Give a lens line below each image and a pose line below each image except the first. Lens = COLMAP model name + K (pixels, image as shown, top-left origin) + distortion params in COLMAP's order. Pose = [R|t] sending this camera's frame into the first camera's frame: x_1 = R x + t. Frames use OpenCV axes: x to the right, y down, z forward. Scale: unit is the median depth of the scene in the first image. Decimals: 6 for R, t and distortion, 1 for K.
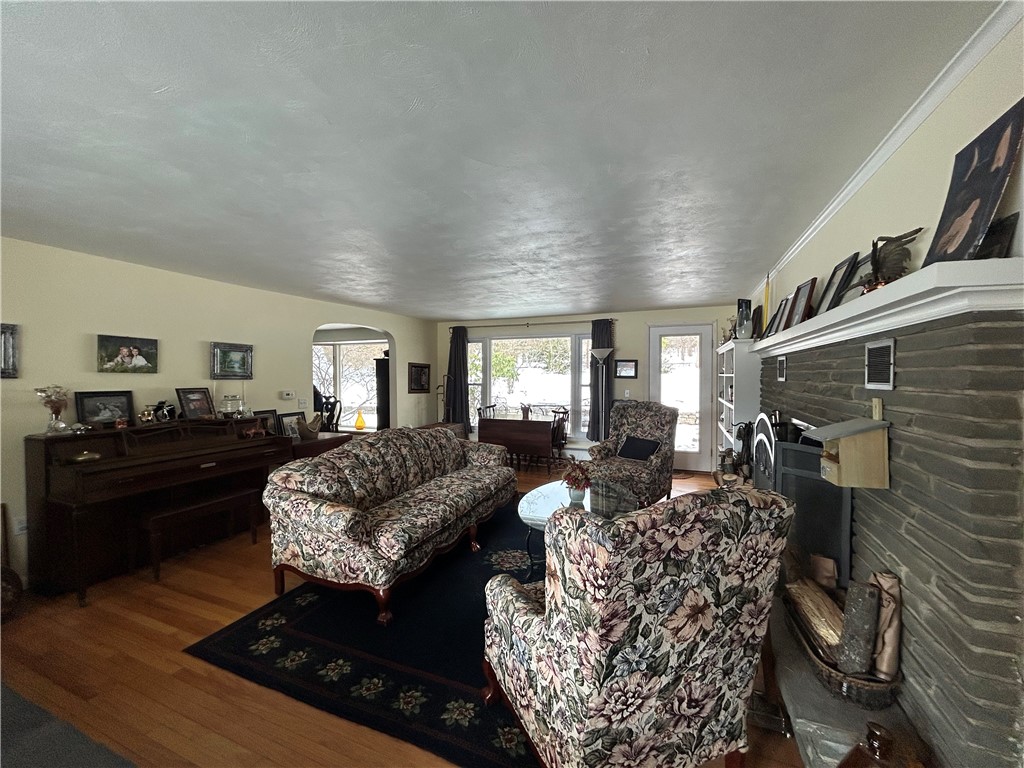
lens RADIAL K [[410.8, 0, 508.1], [0, 410.8, 383.4], [0, 0, 1]] dist [-0.000069, 0.000057]
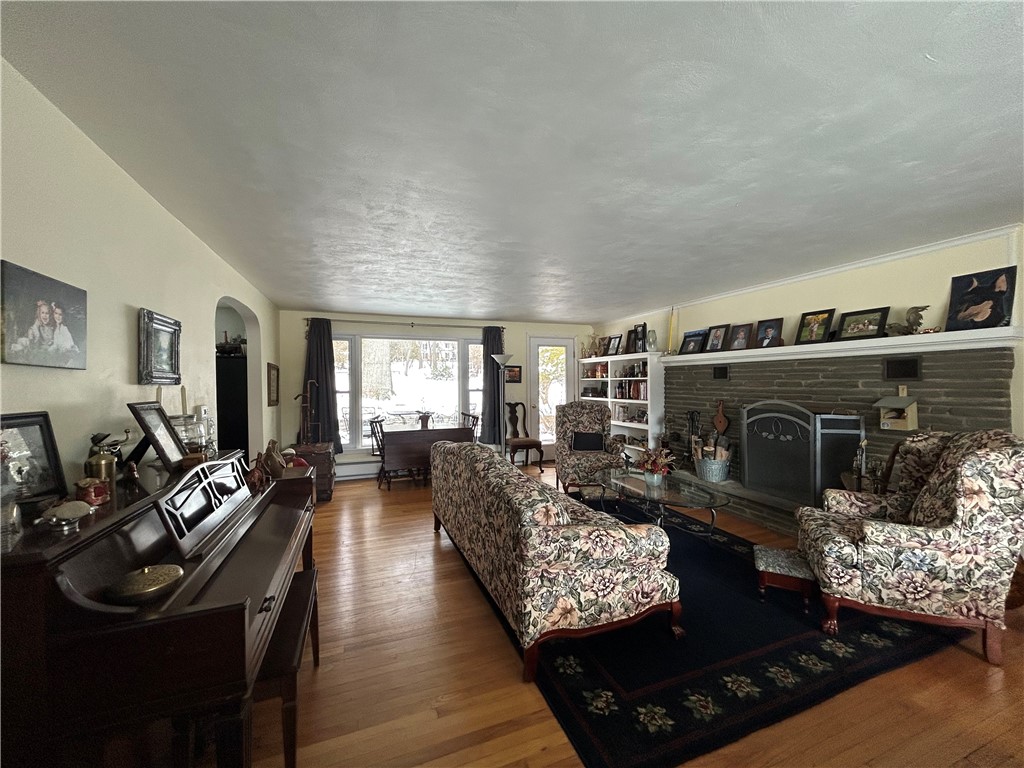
lens RADIAL K [[410.8, 0, 513.9], [0, 410.8, 382.0], [0, 0, 1]] dist [-0.000069, 0.000057]
pose [[0.721330, -0.004617, 0.692576, -1.099795], [0.021022, 0.999663, -0.015231, 0.005694], [-0.692272, 0.025546, 0.721184, 0.507029]]
